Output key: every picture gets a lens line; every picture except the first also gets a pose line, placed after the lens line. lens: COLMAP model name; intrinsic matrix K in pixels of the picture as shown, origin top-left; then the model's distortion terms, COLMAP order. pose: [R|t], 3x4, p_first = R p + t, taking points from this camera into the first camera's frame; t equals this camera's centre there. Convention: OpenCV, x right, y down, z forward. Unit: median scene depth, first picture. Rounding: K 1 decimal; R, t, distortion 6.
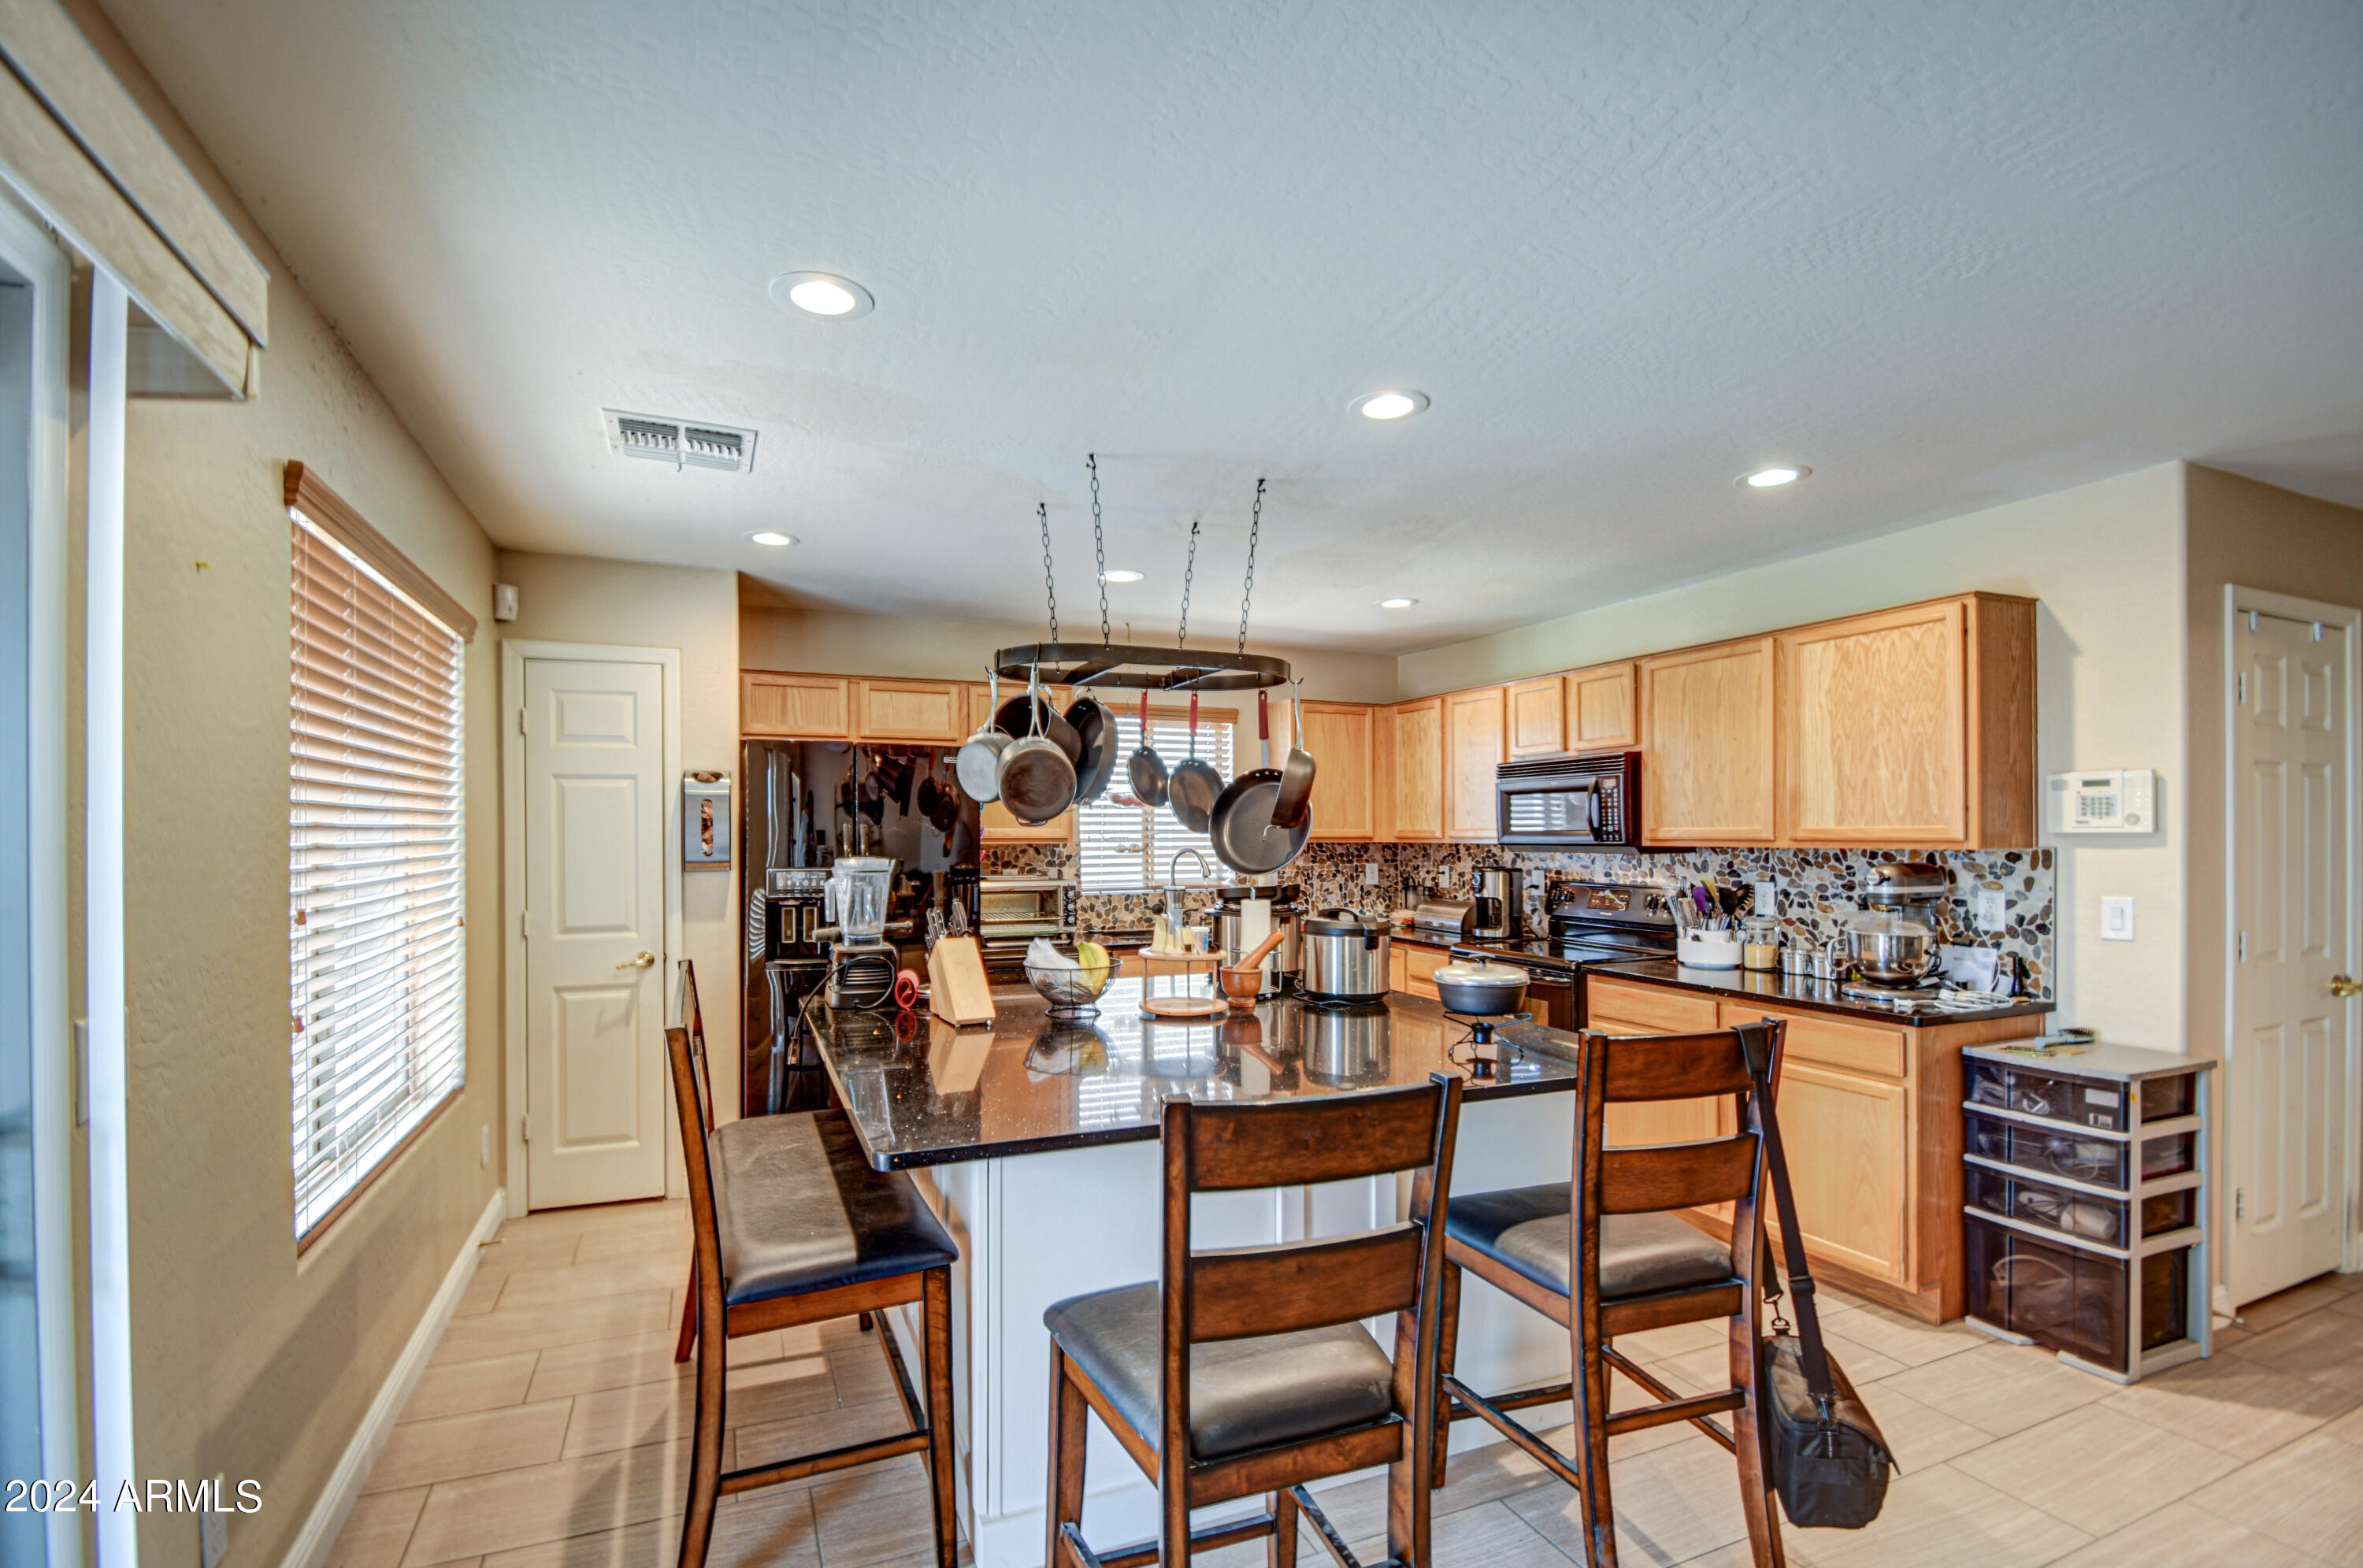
lens RADIAL K [[1063.8, 0, 1158.7], [0, 1063.8, 829.2], [0, 0, 1]] dist [-0.000398, -0.000273]
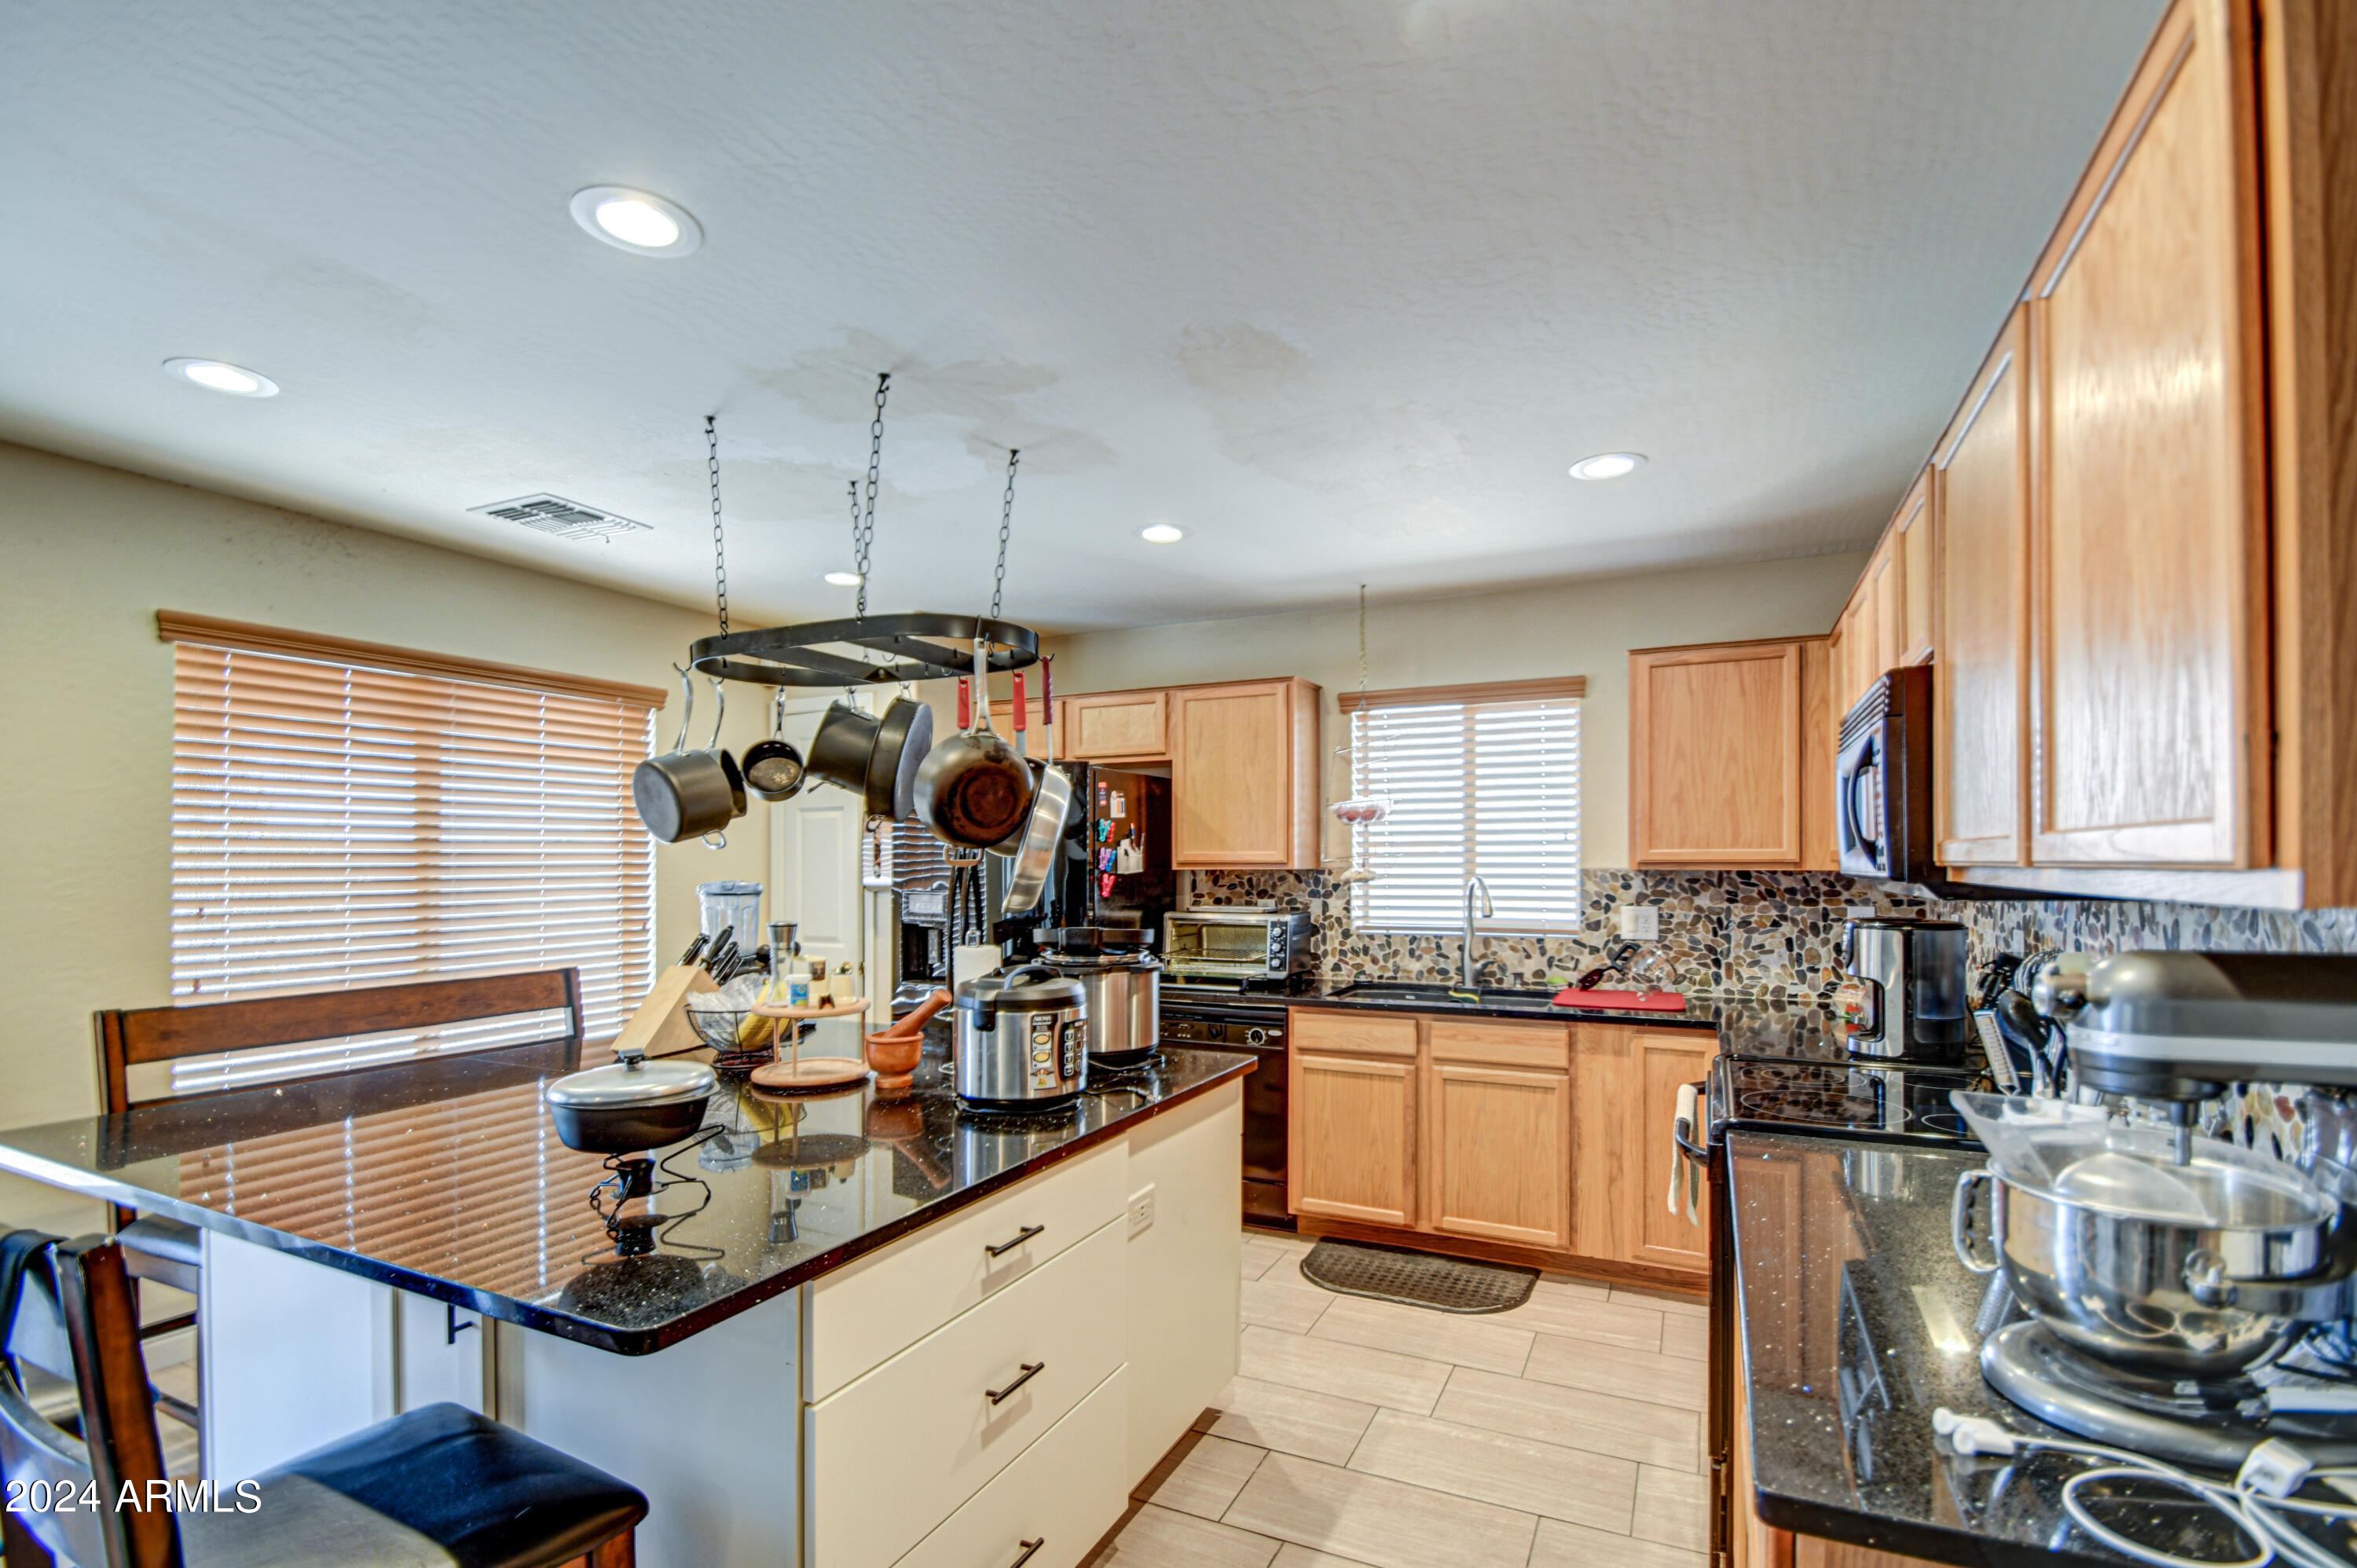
lens RADIAL K [[1052.4, 0, 1187.3], [0, 1052.4, 857.0], [0, 0, 1]] dist [0.000021, 0.000002]
pose [[0.662128, -0.003075, -0.749385, 0.442975], [0.004918, 0.999988, 0.000242, 0.003194], [0.749375, -0.003846, 0.662135, 0.383205]]
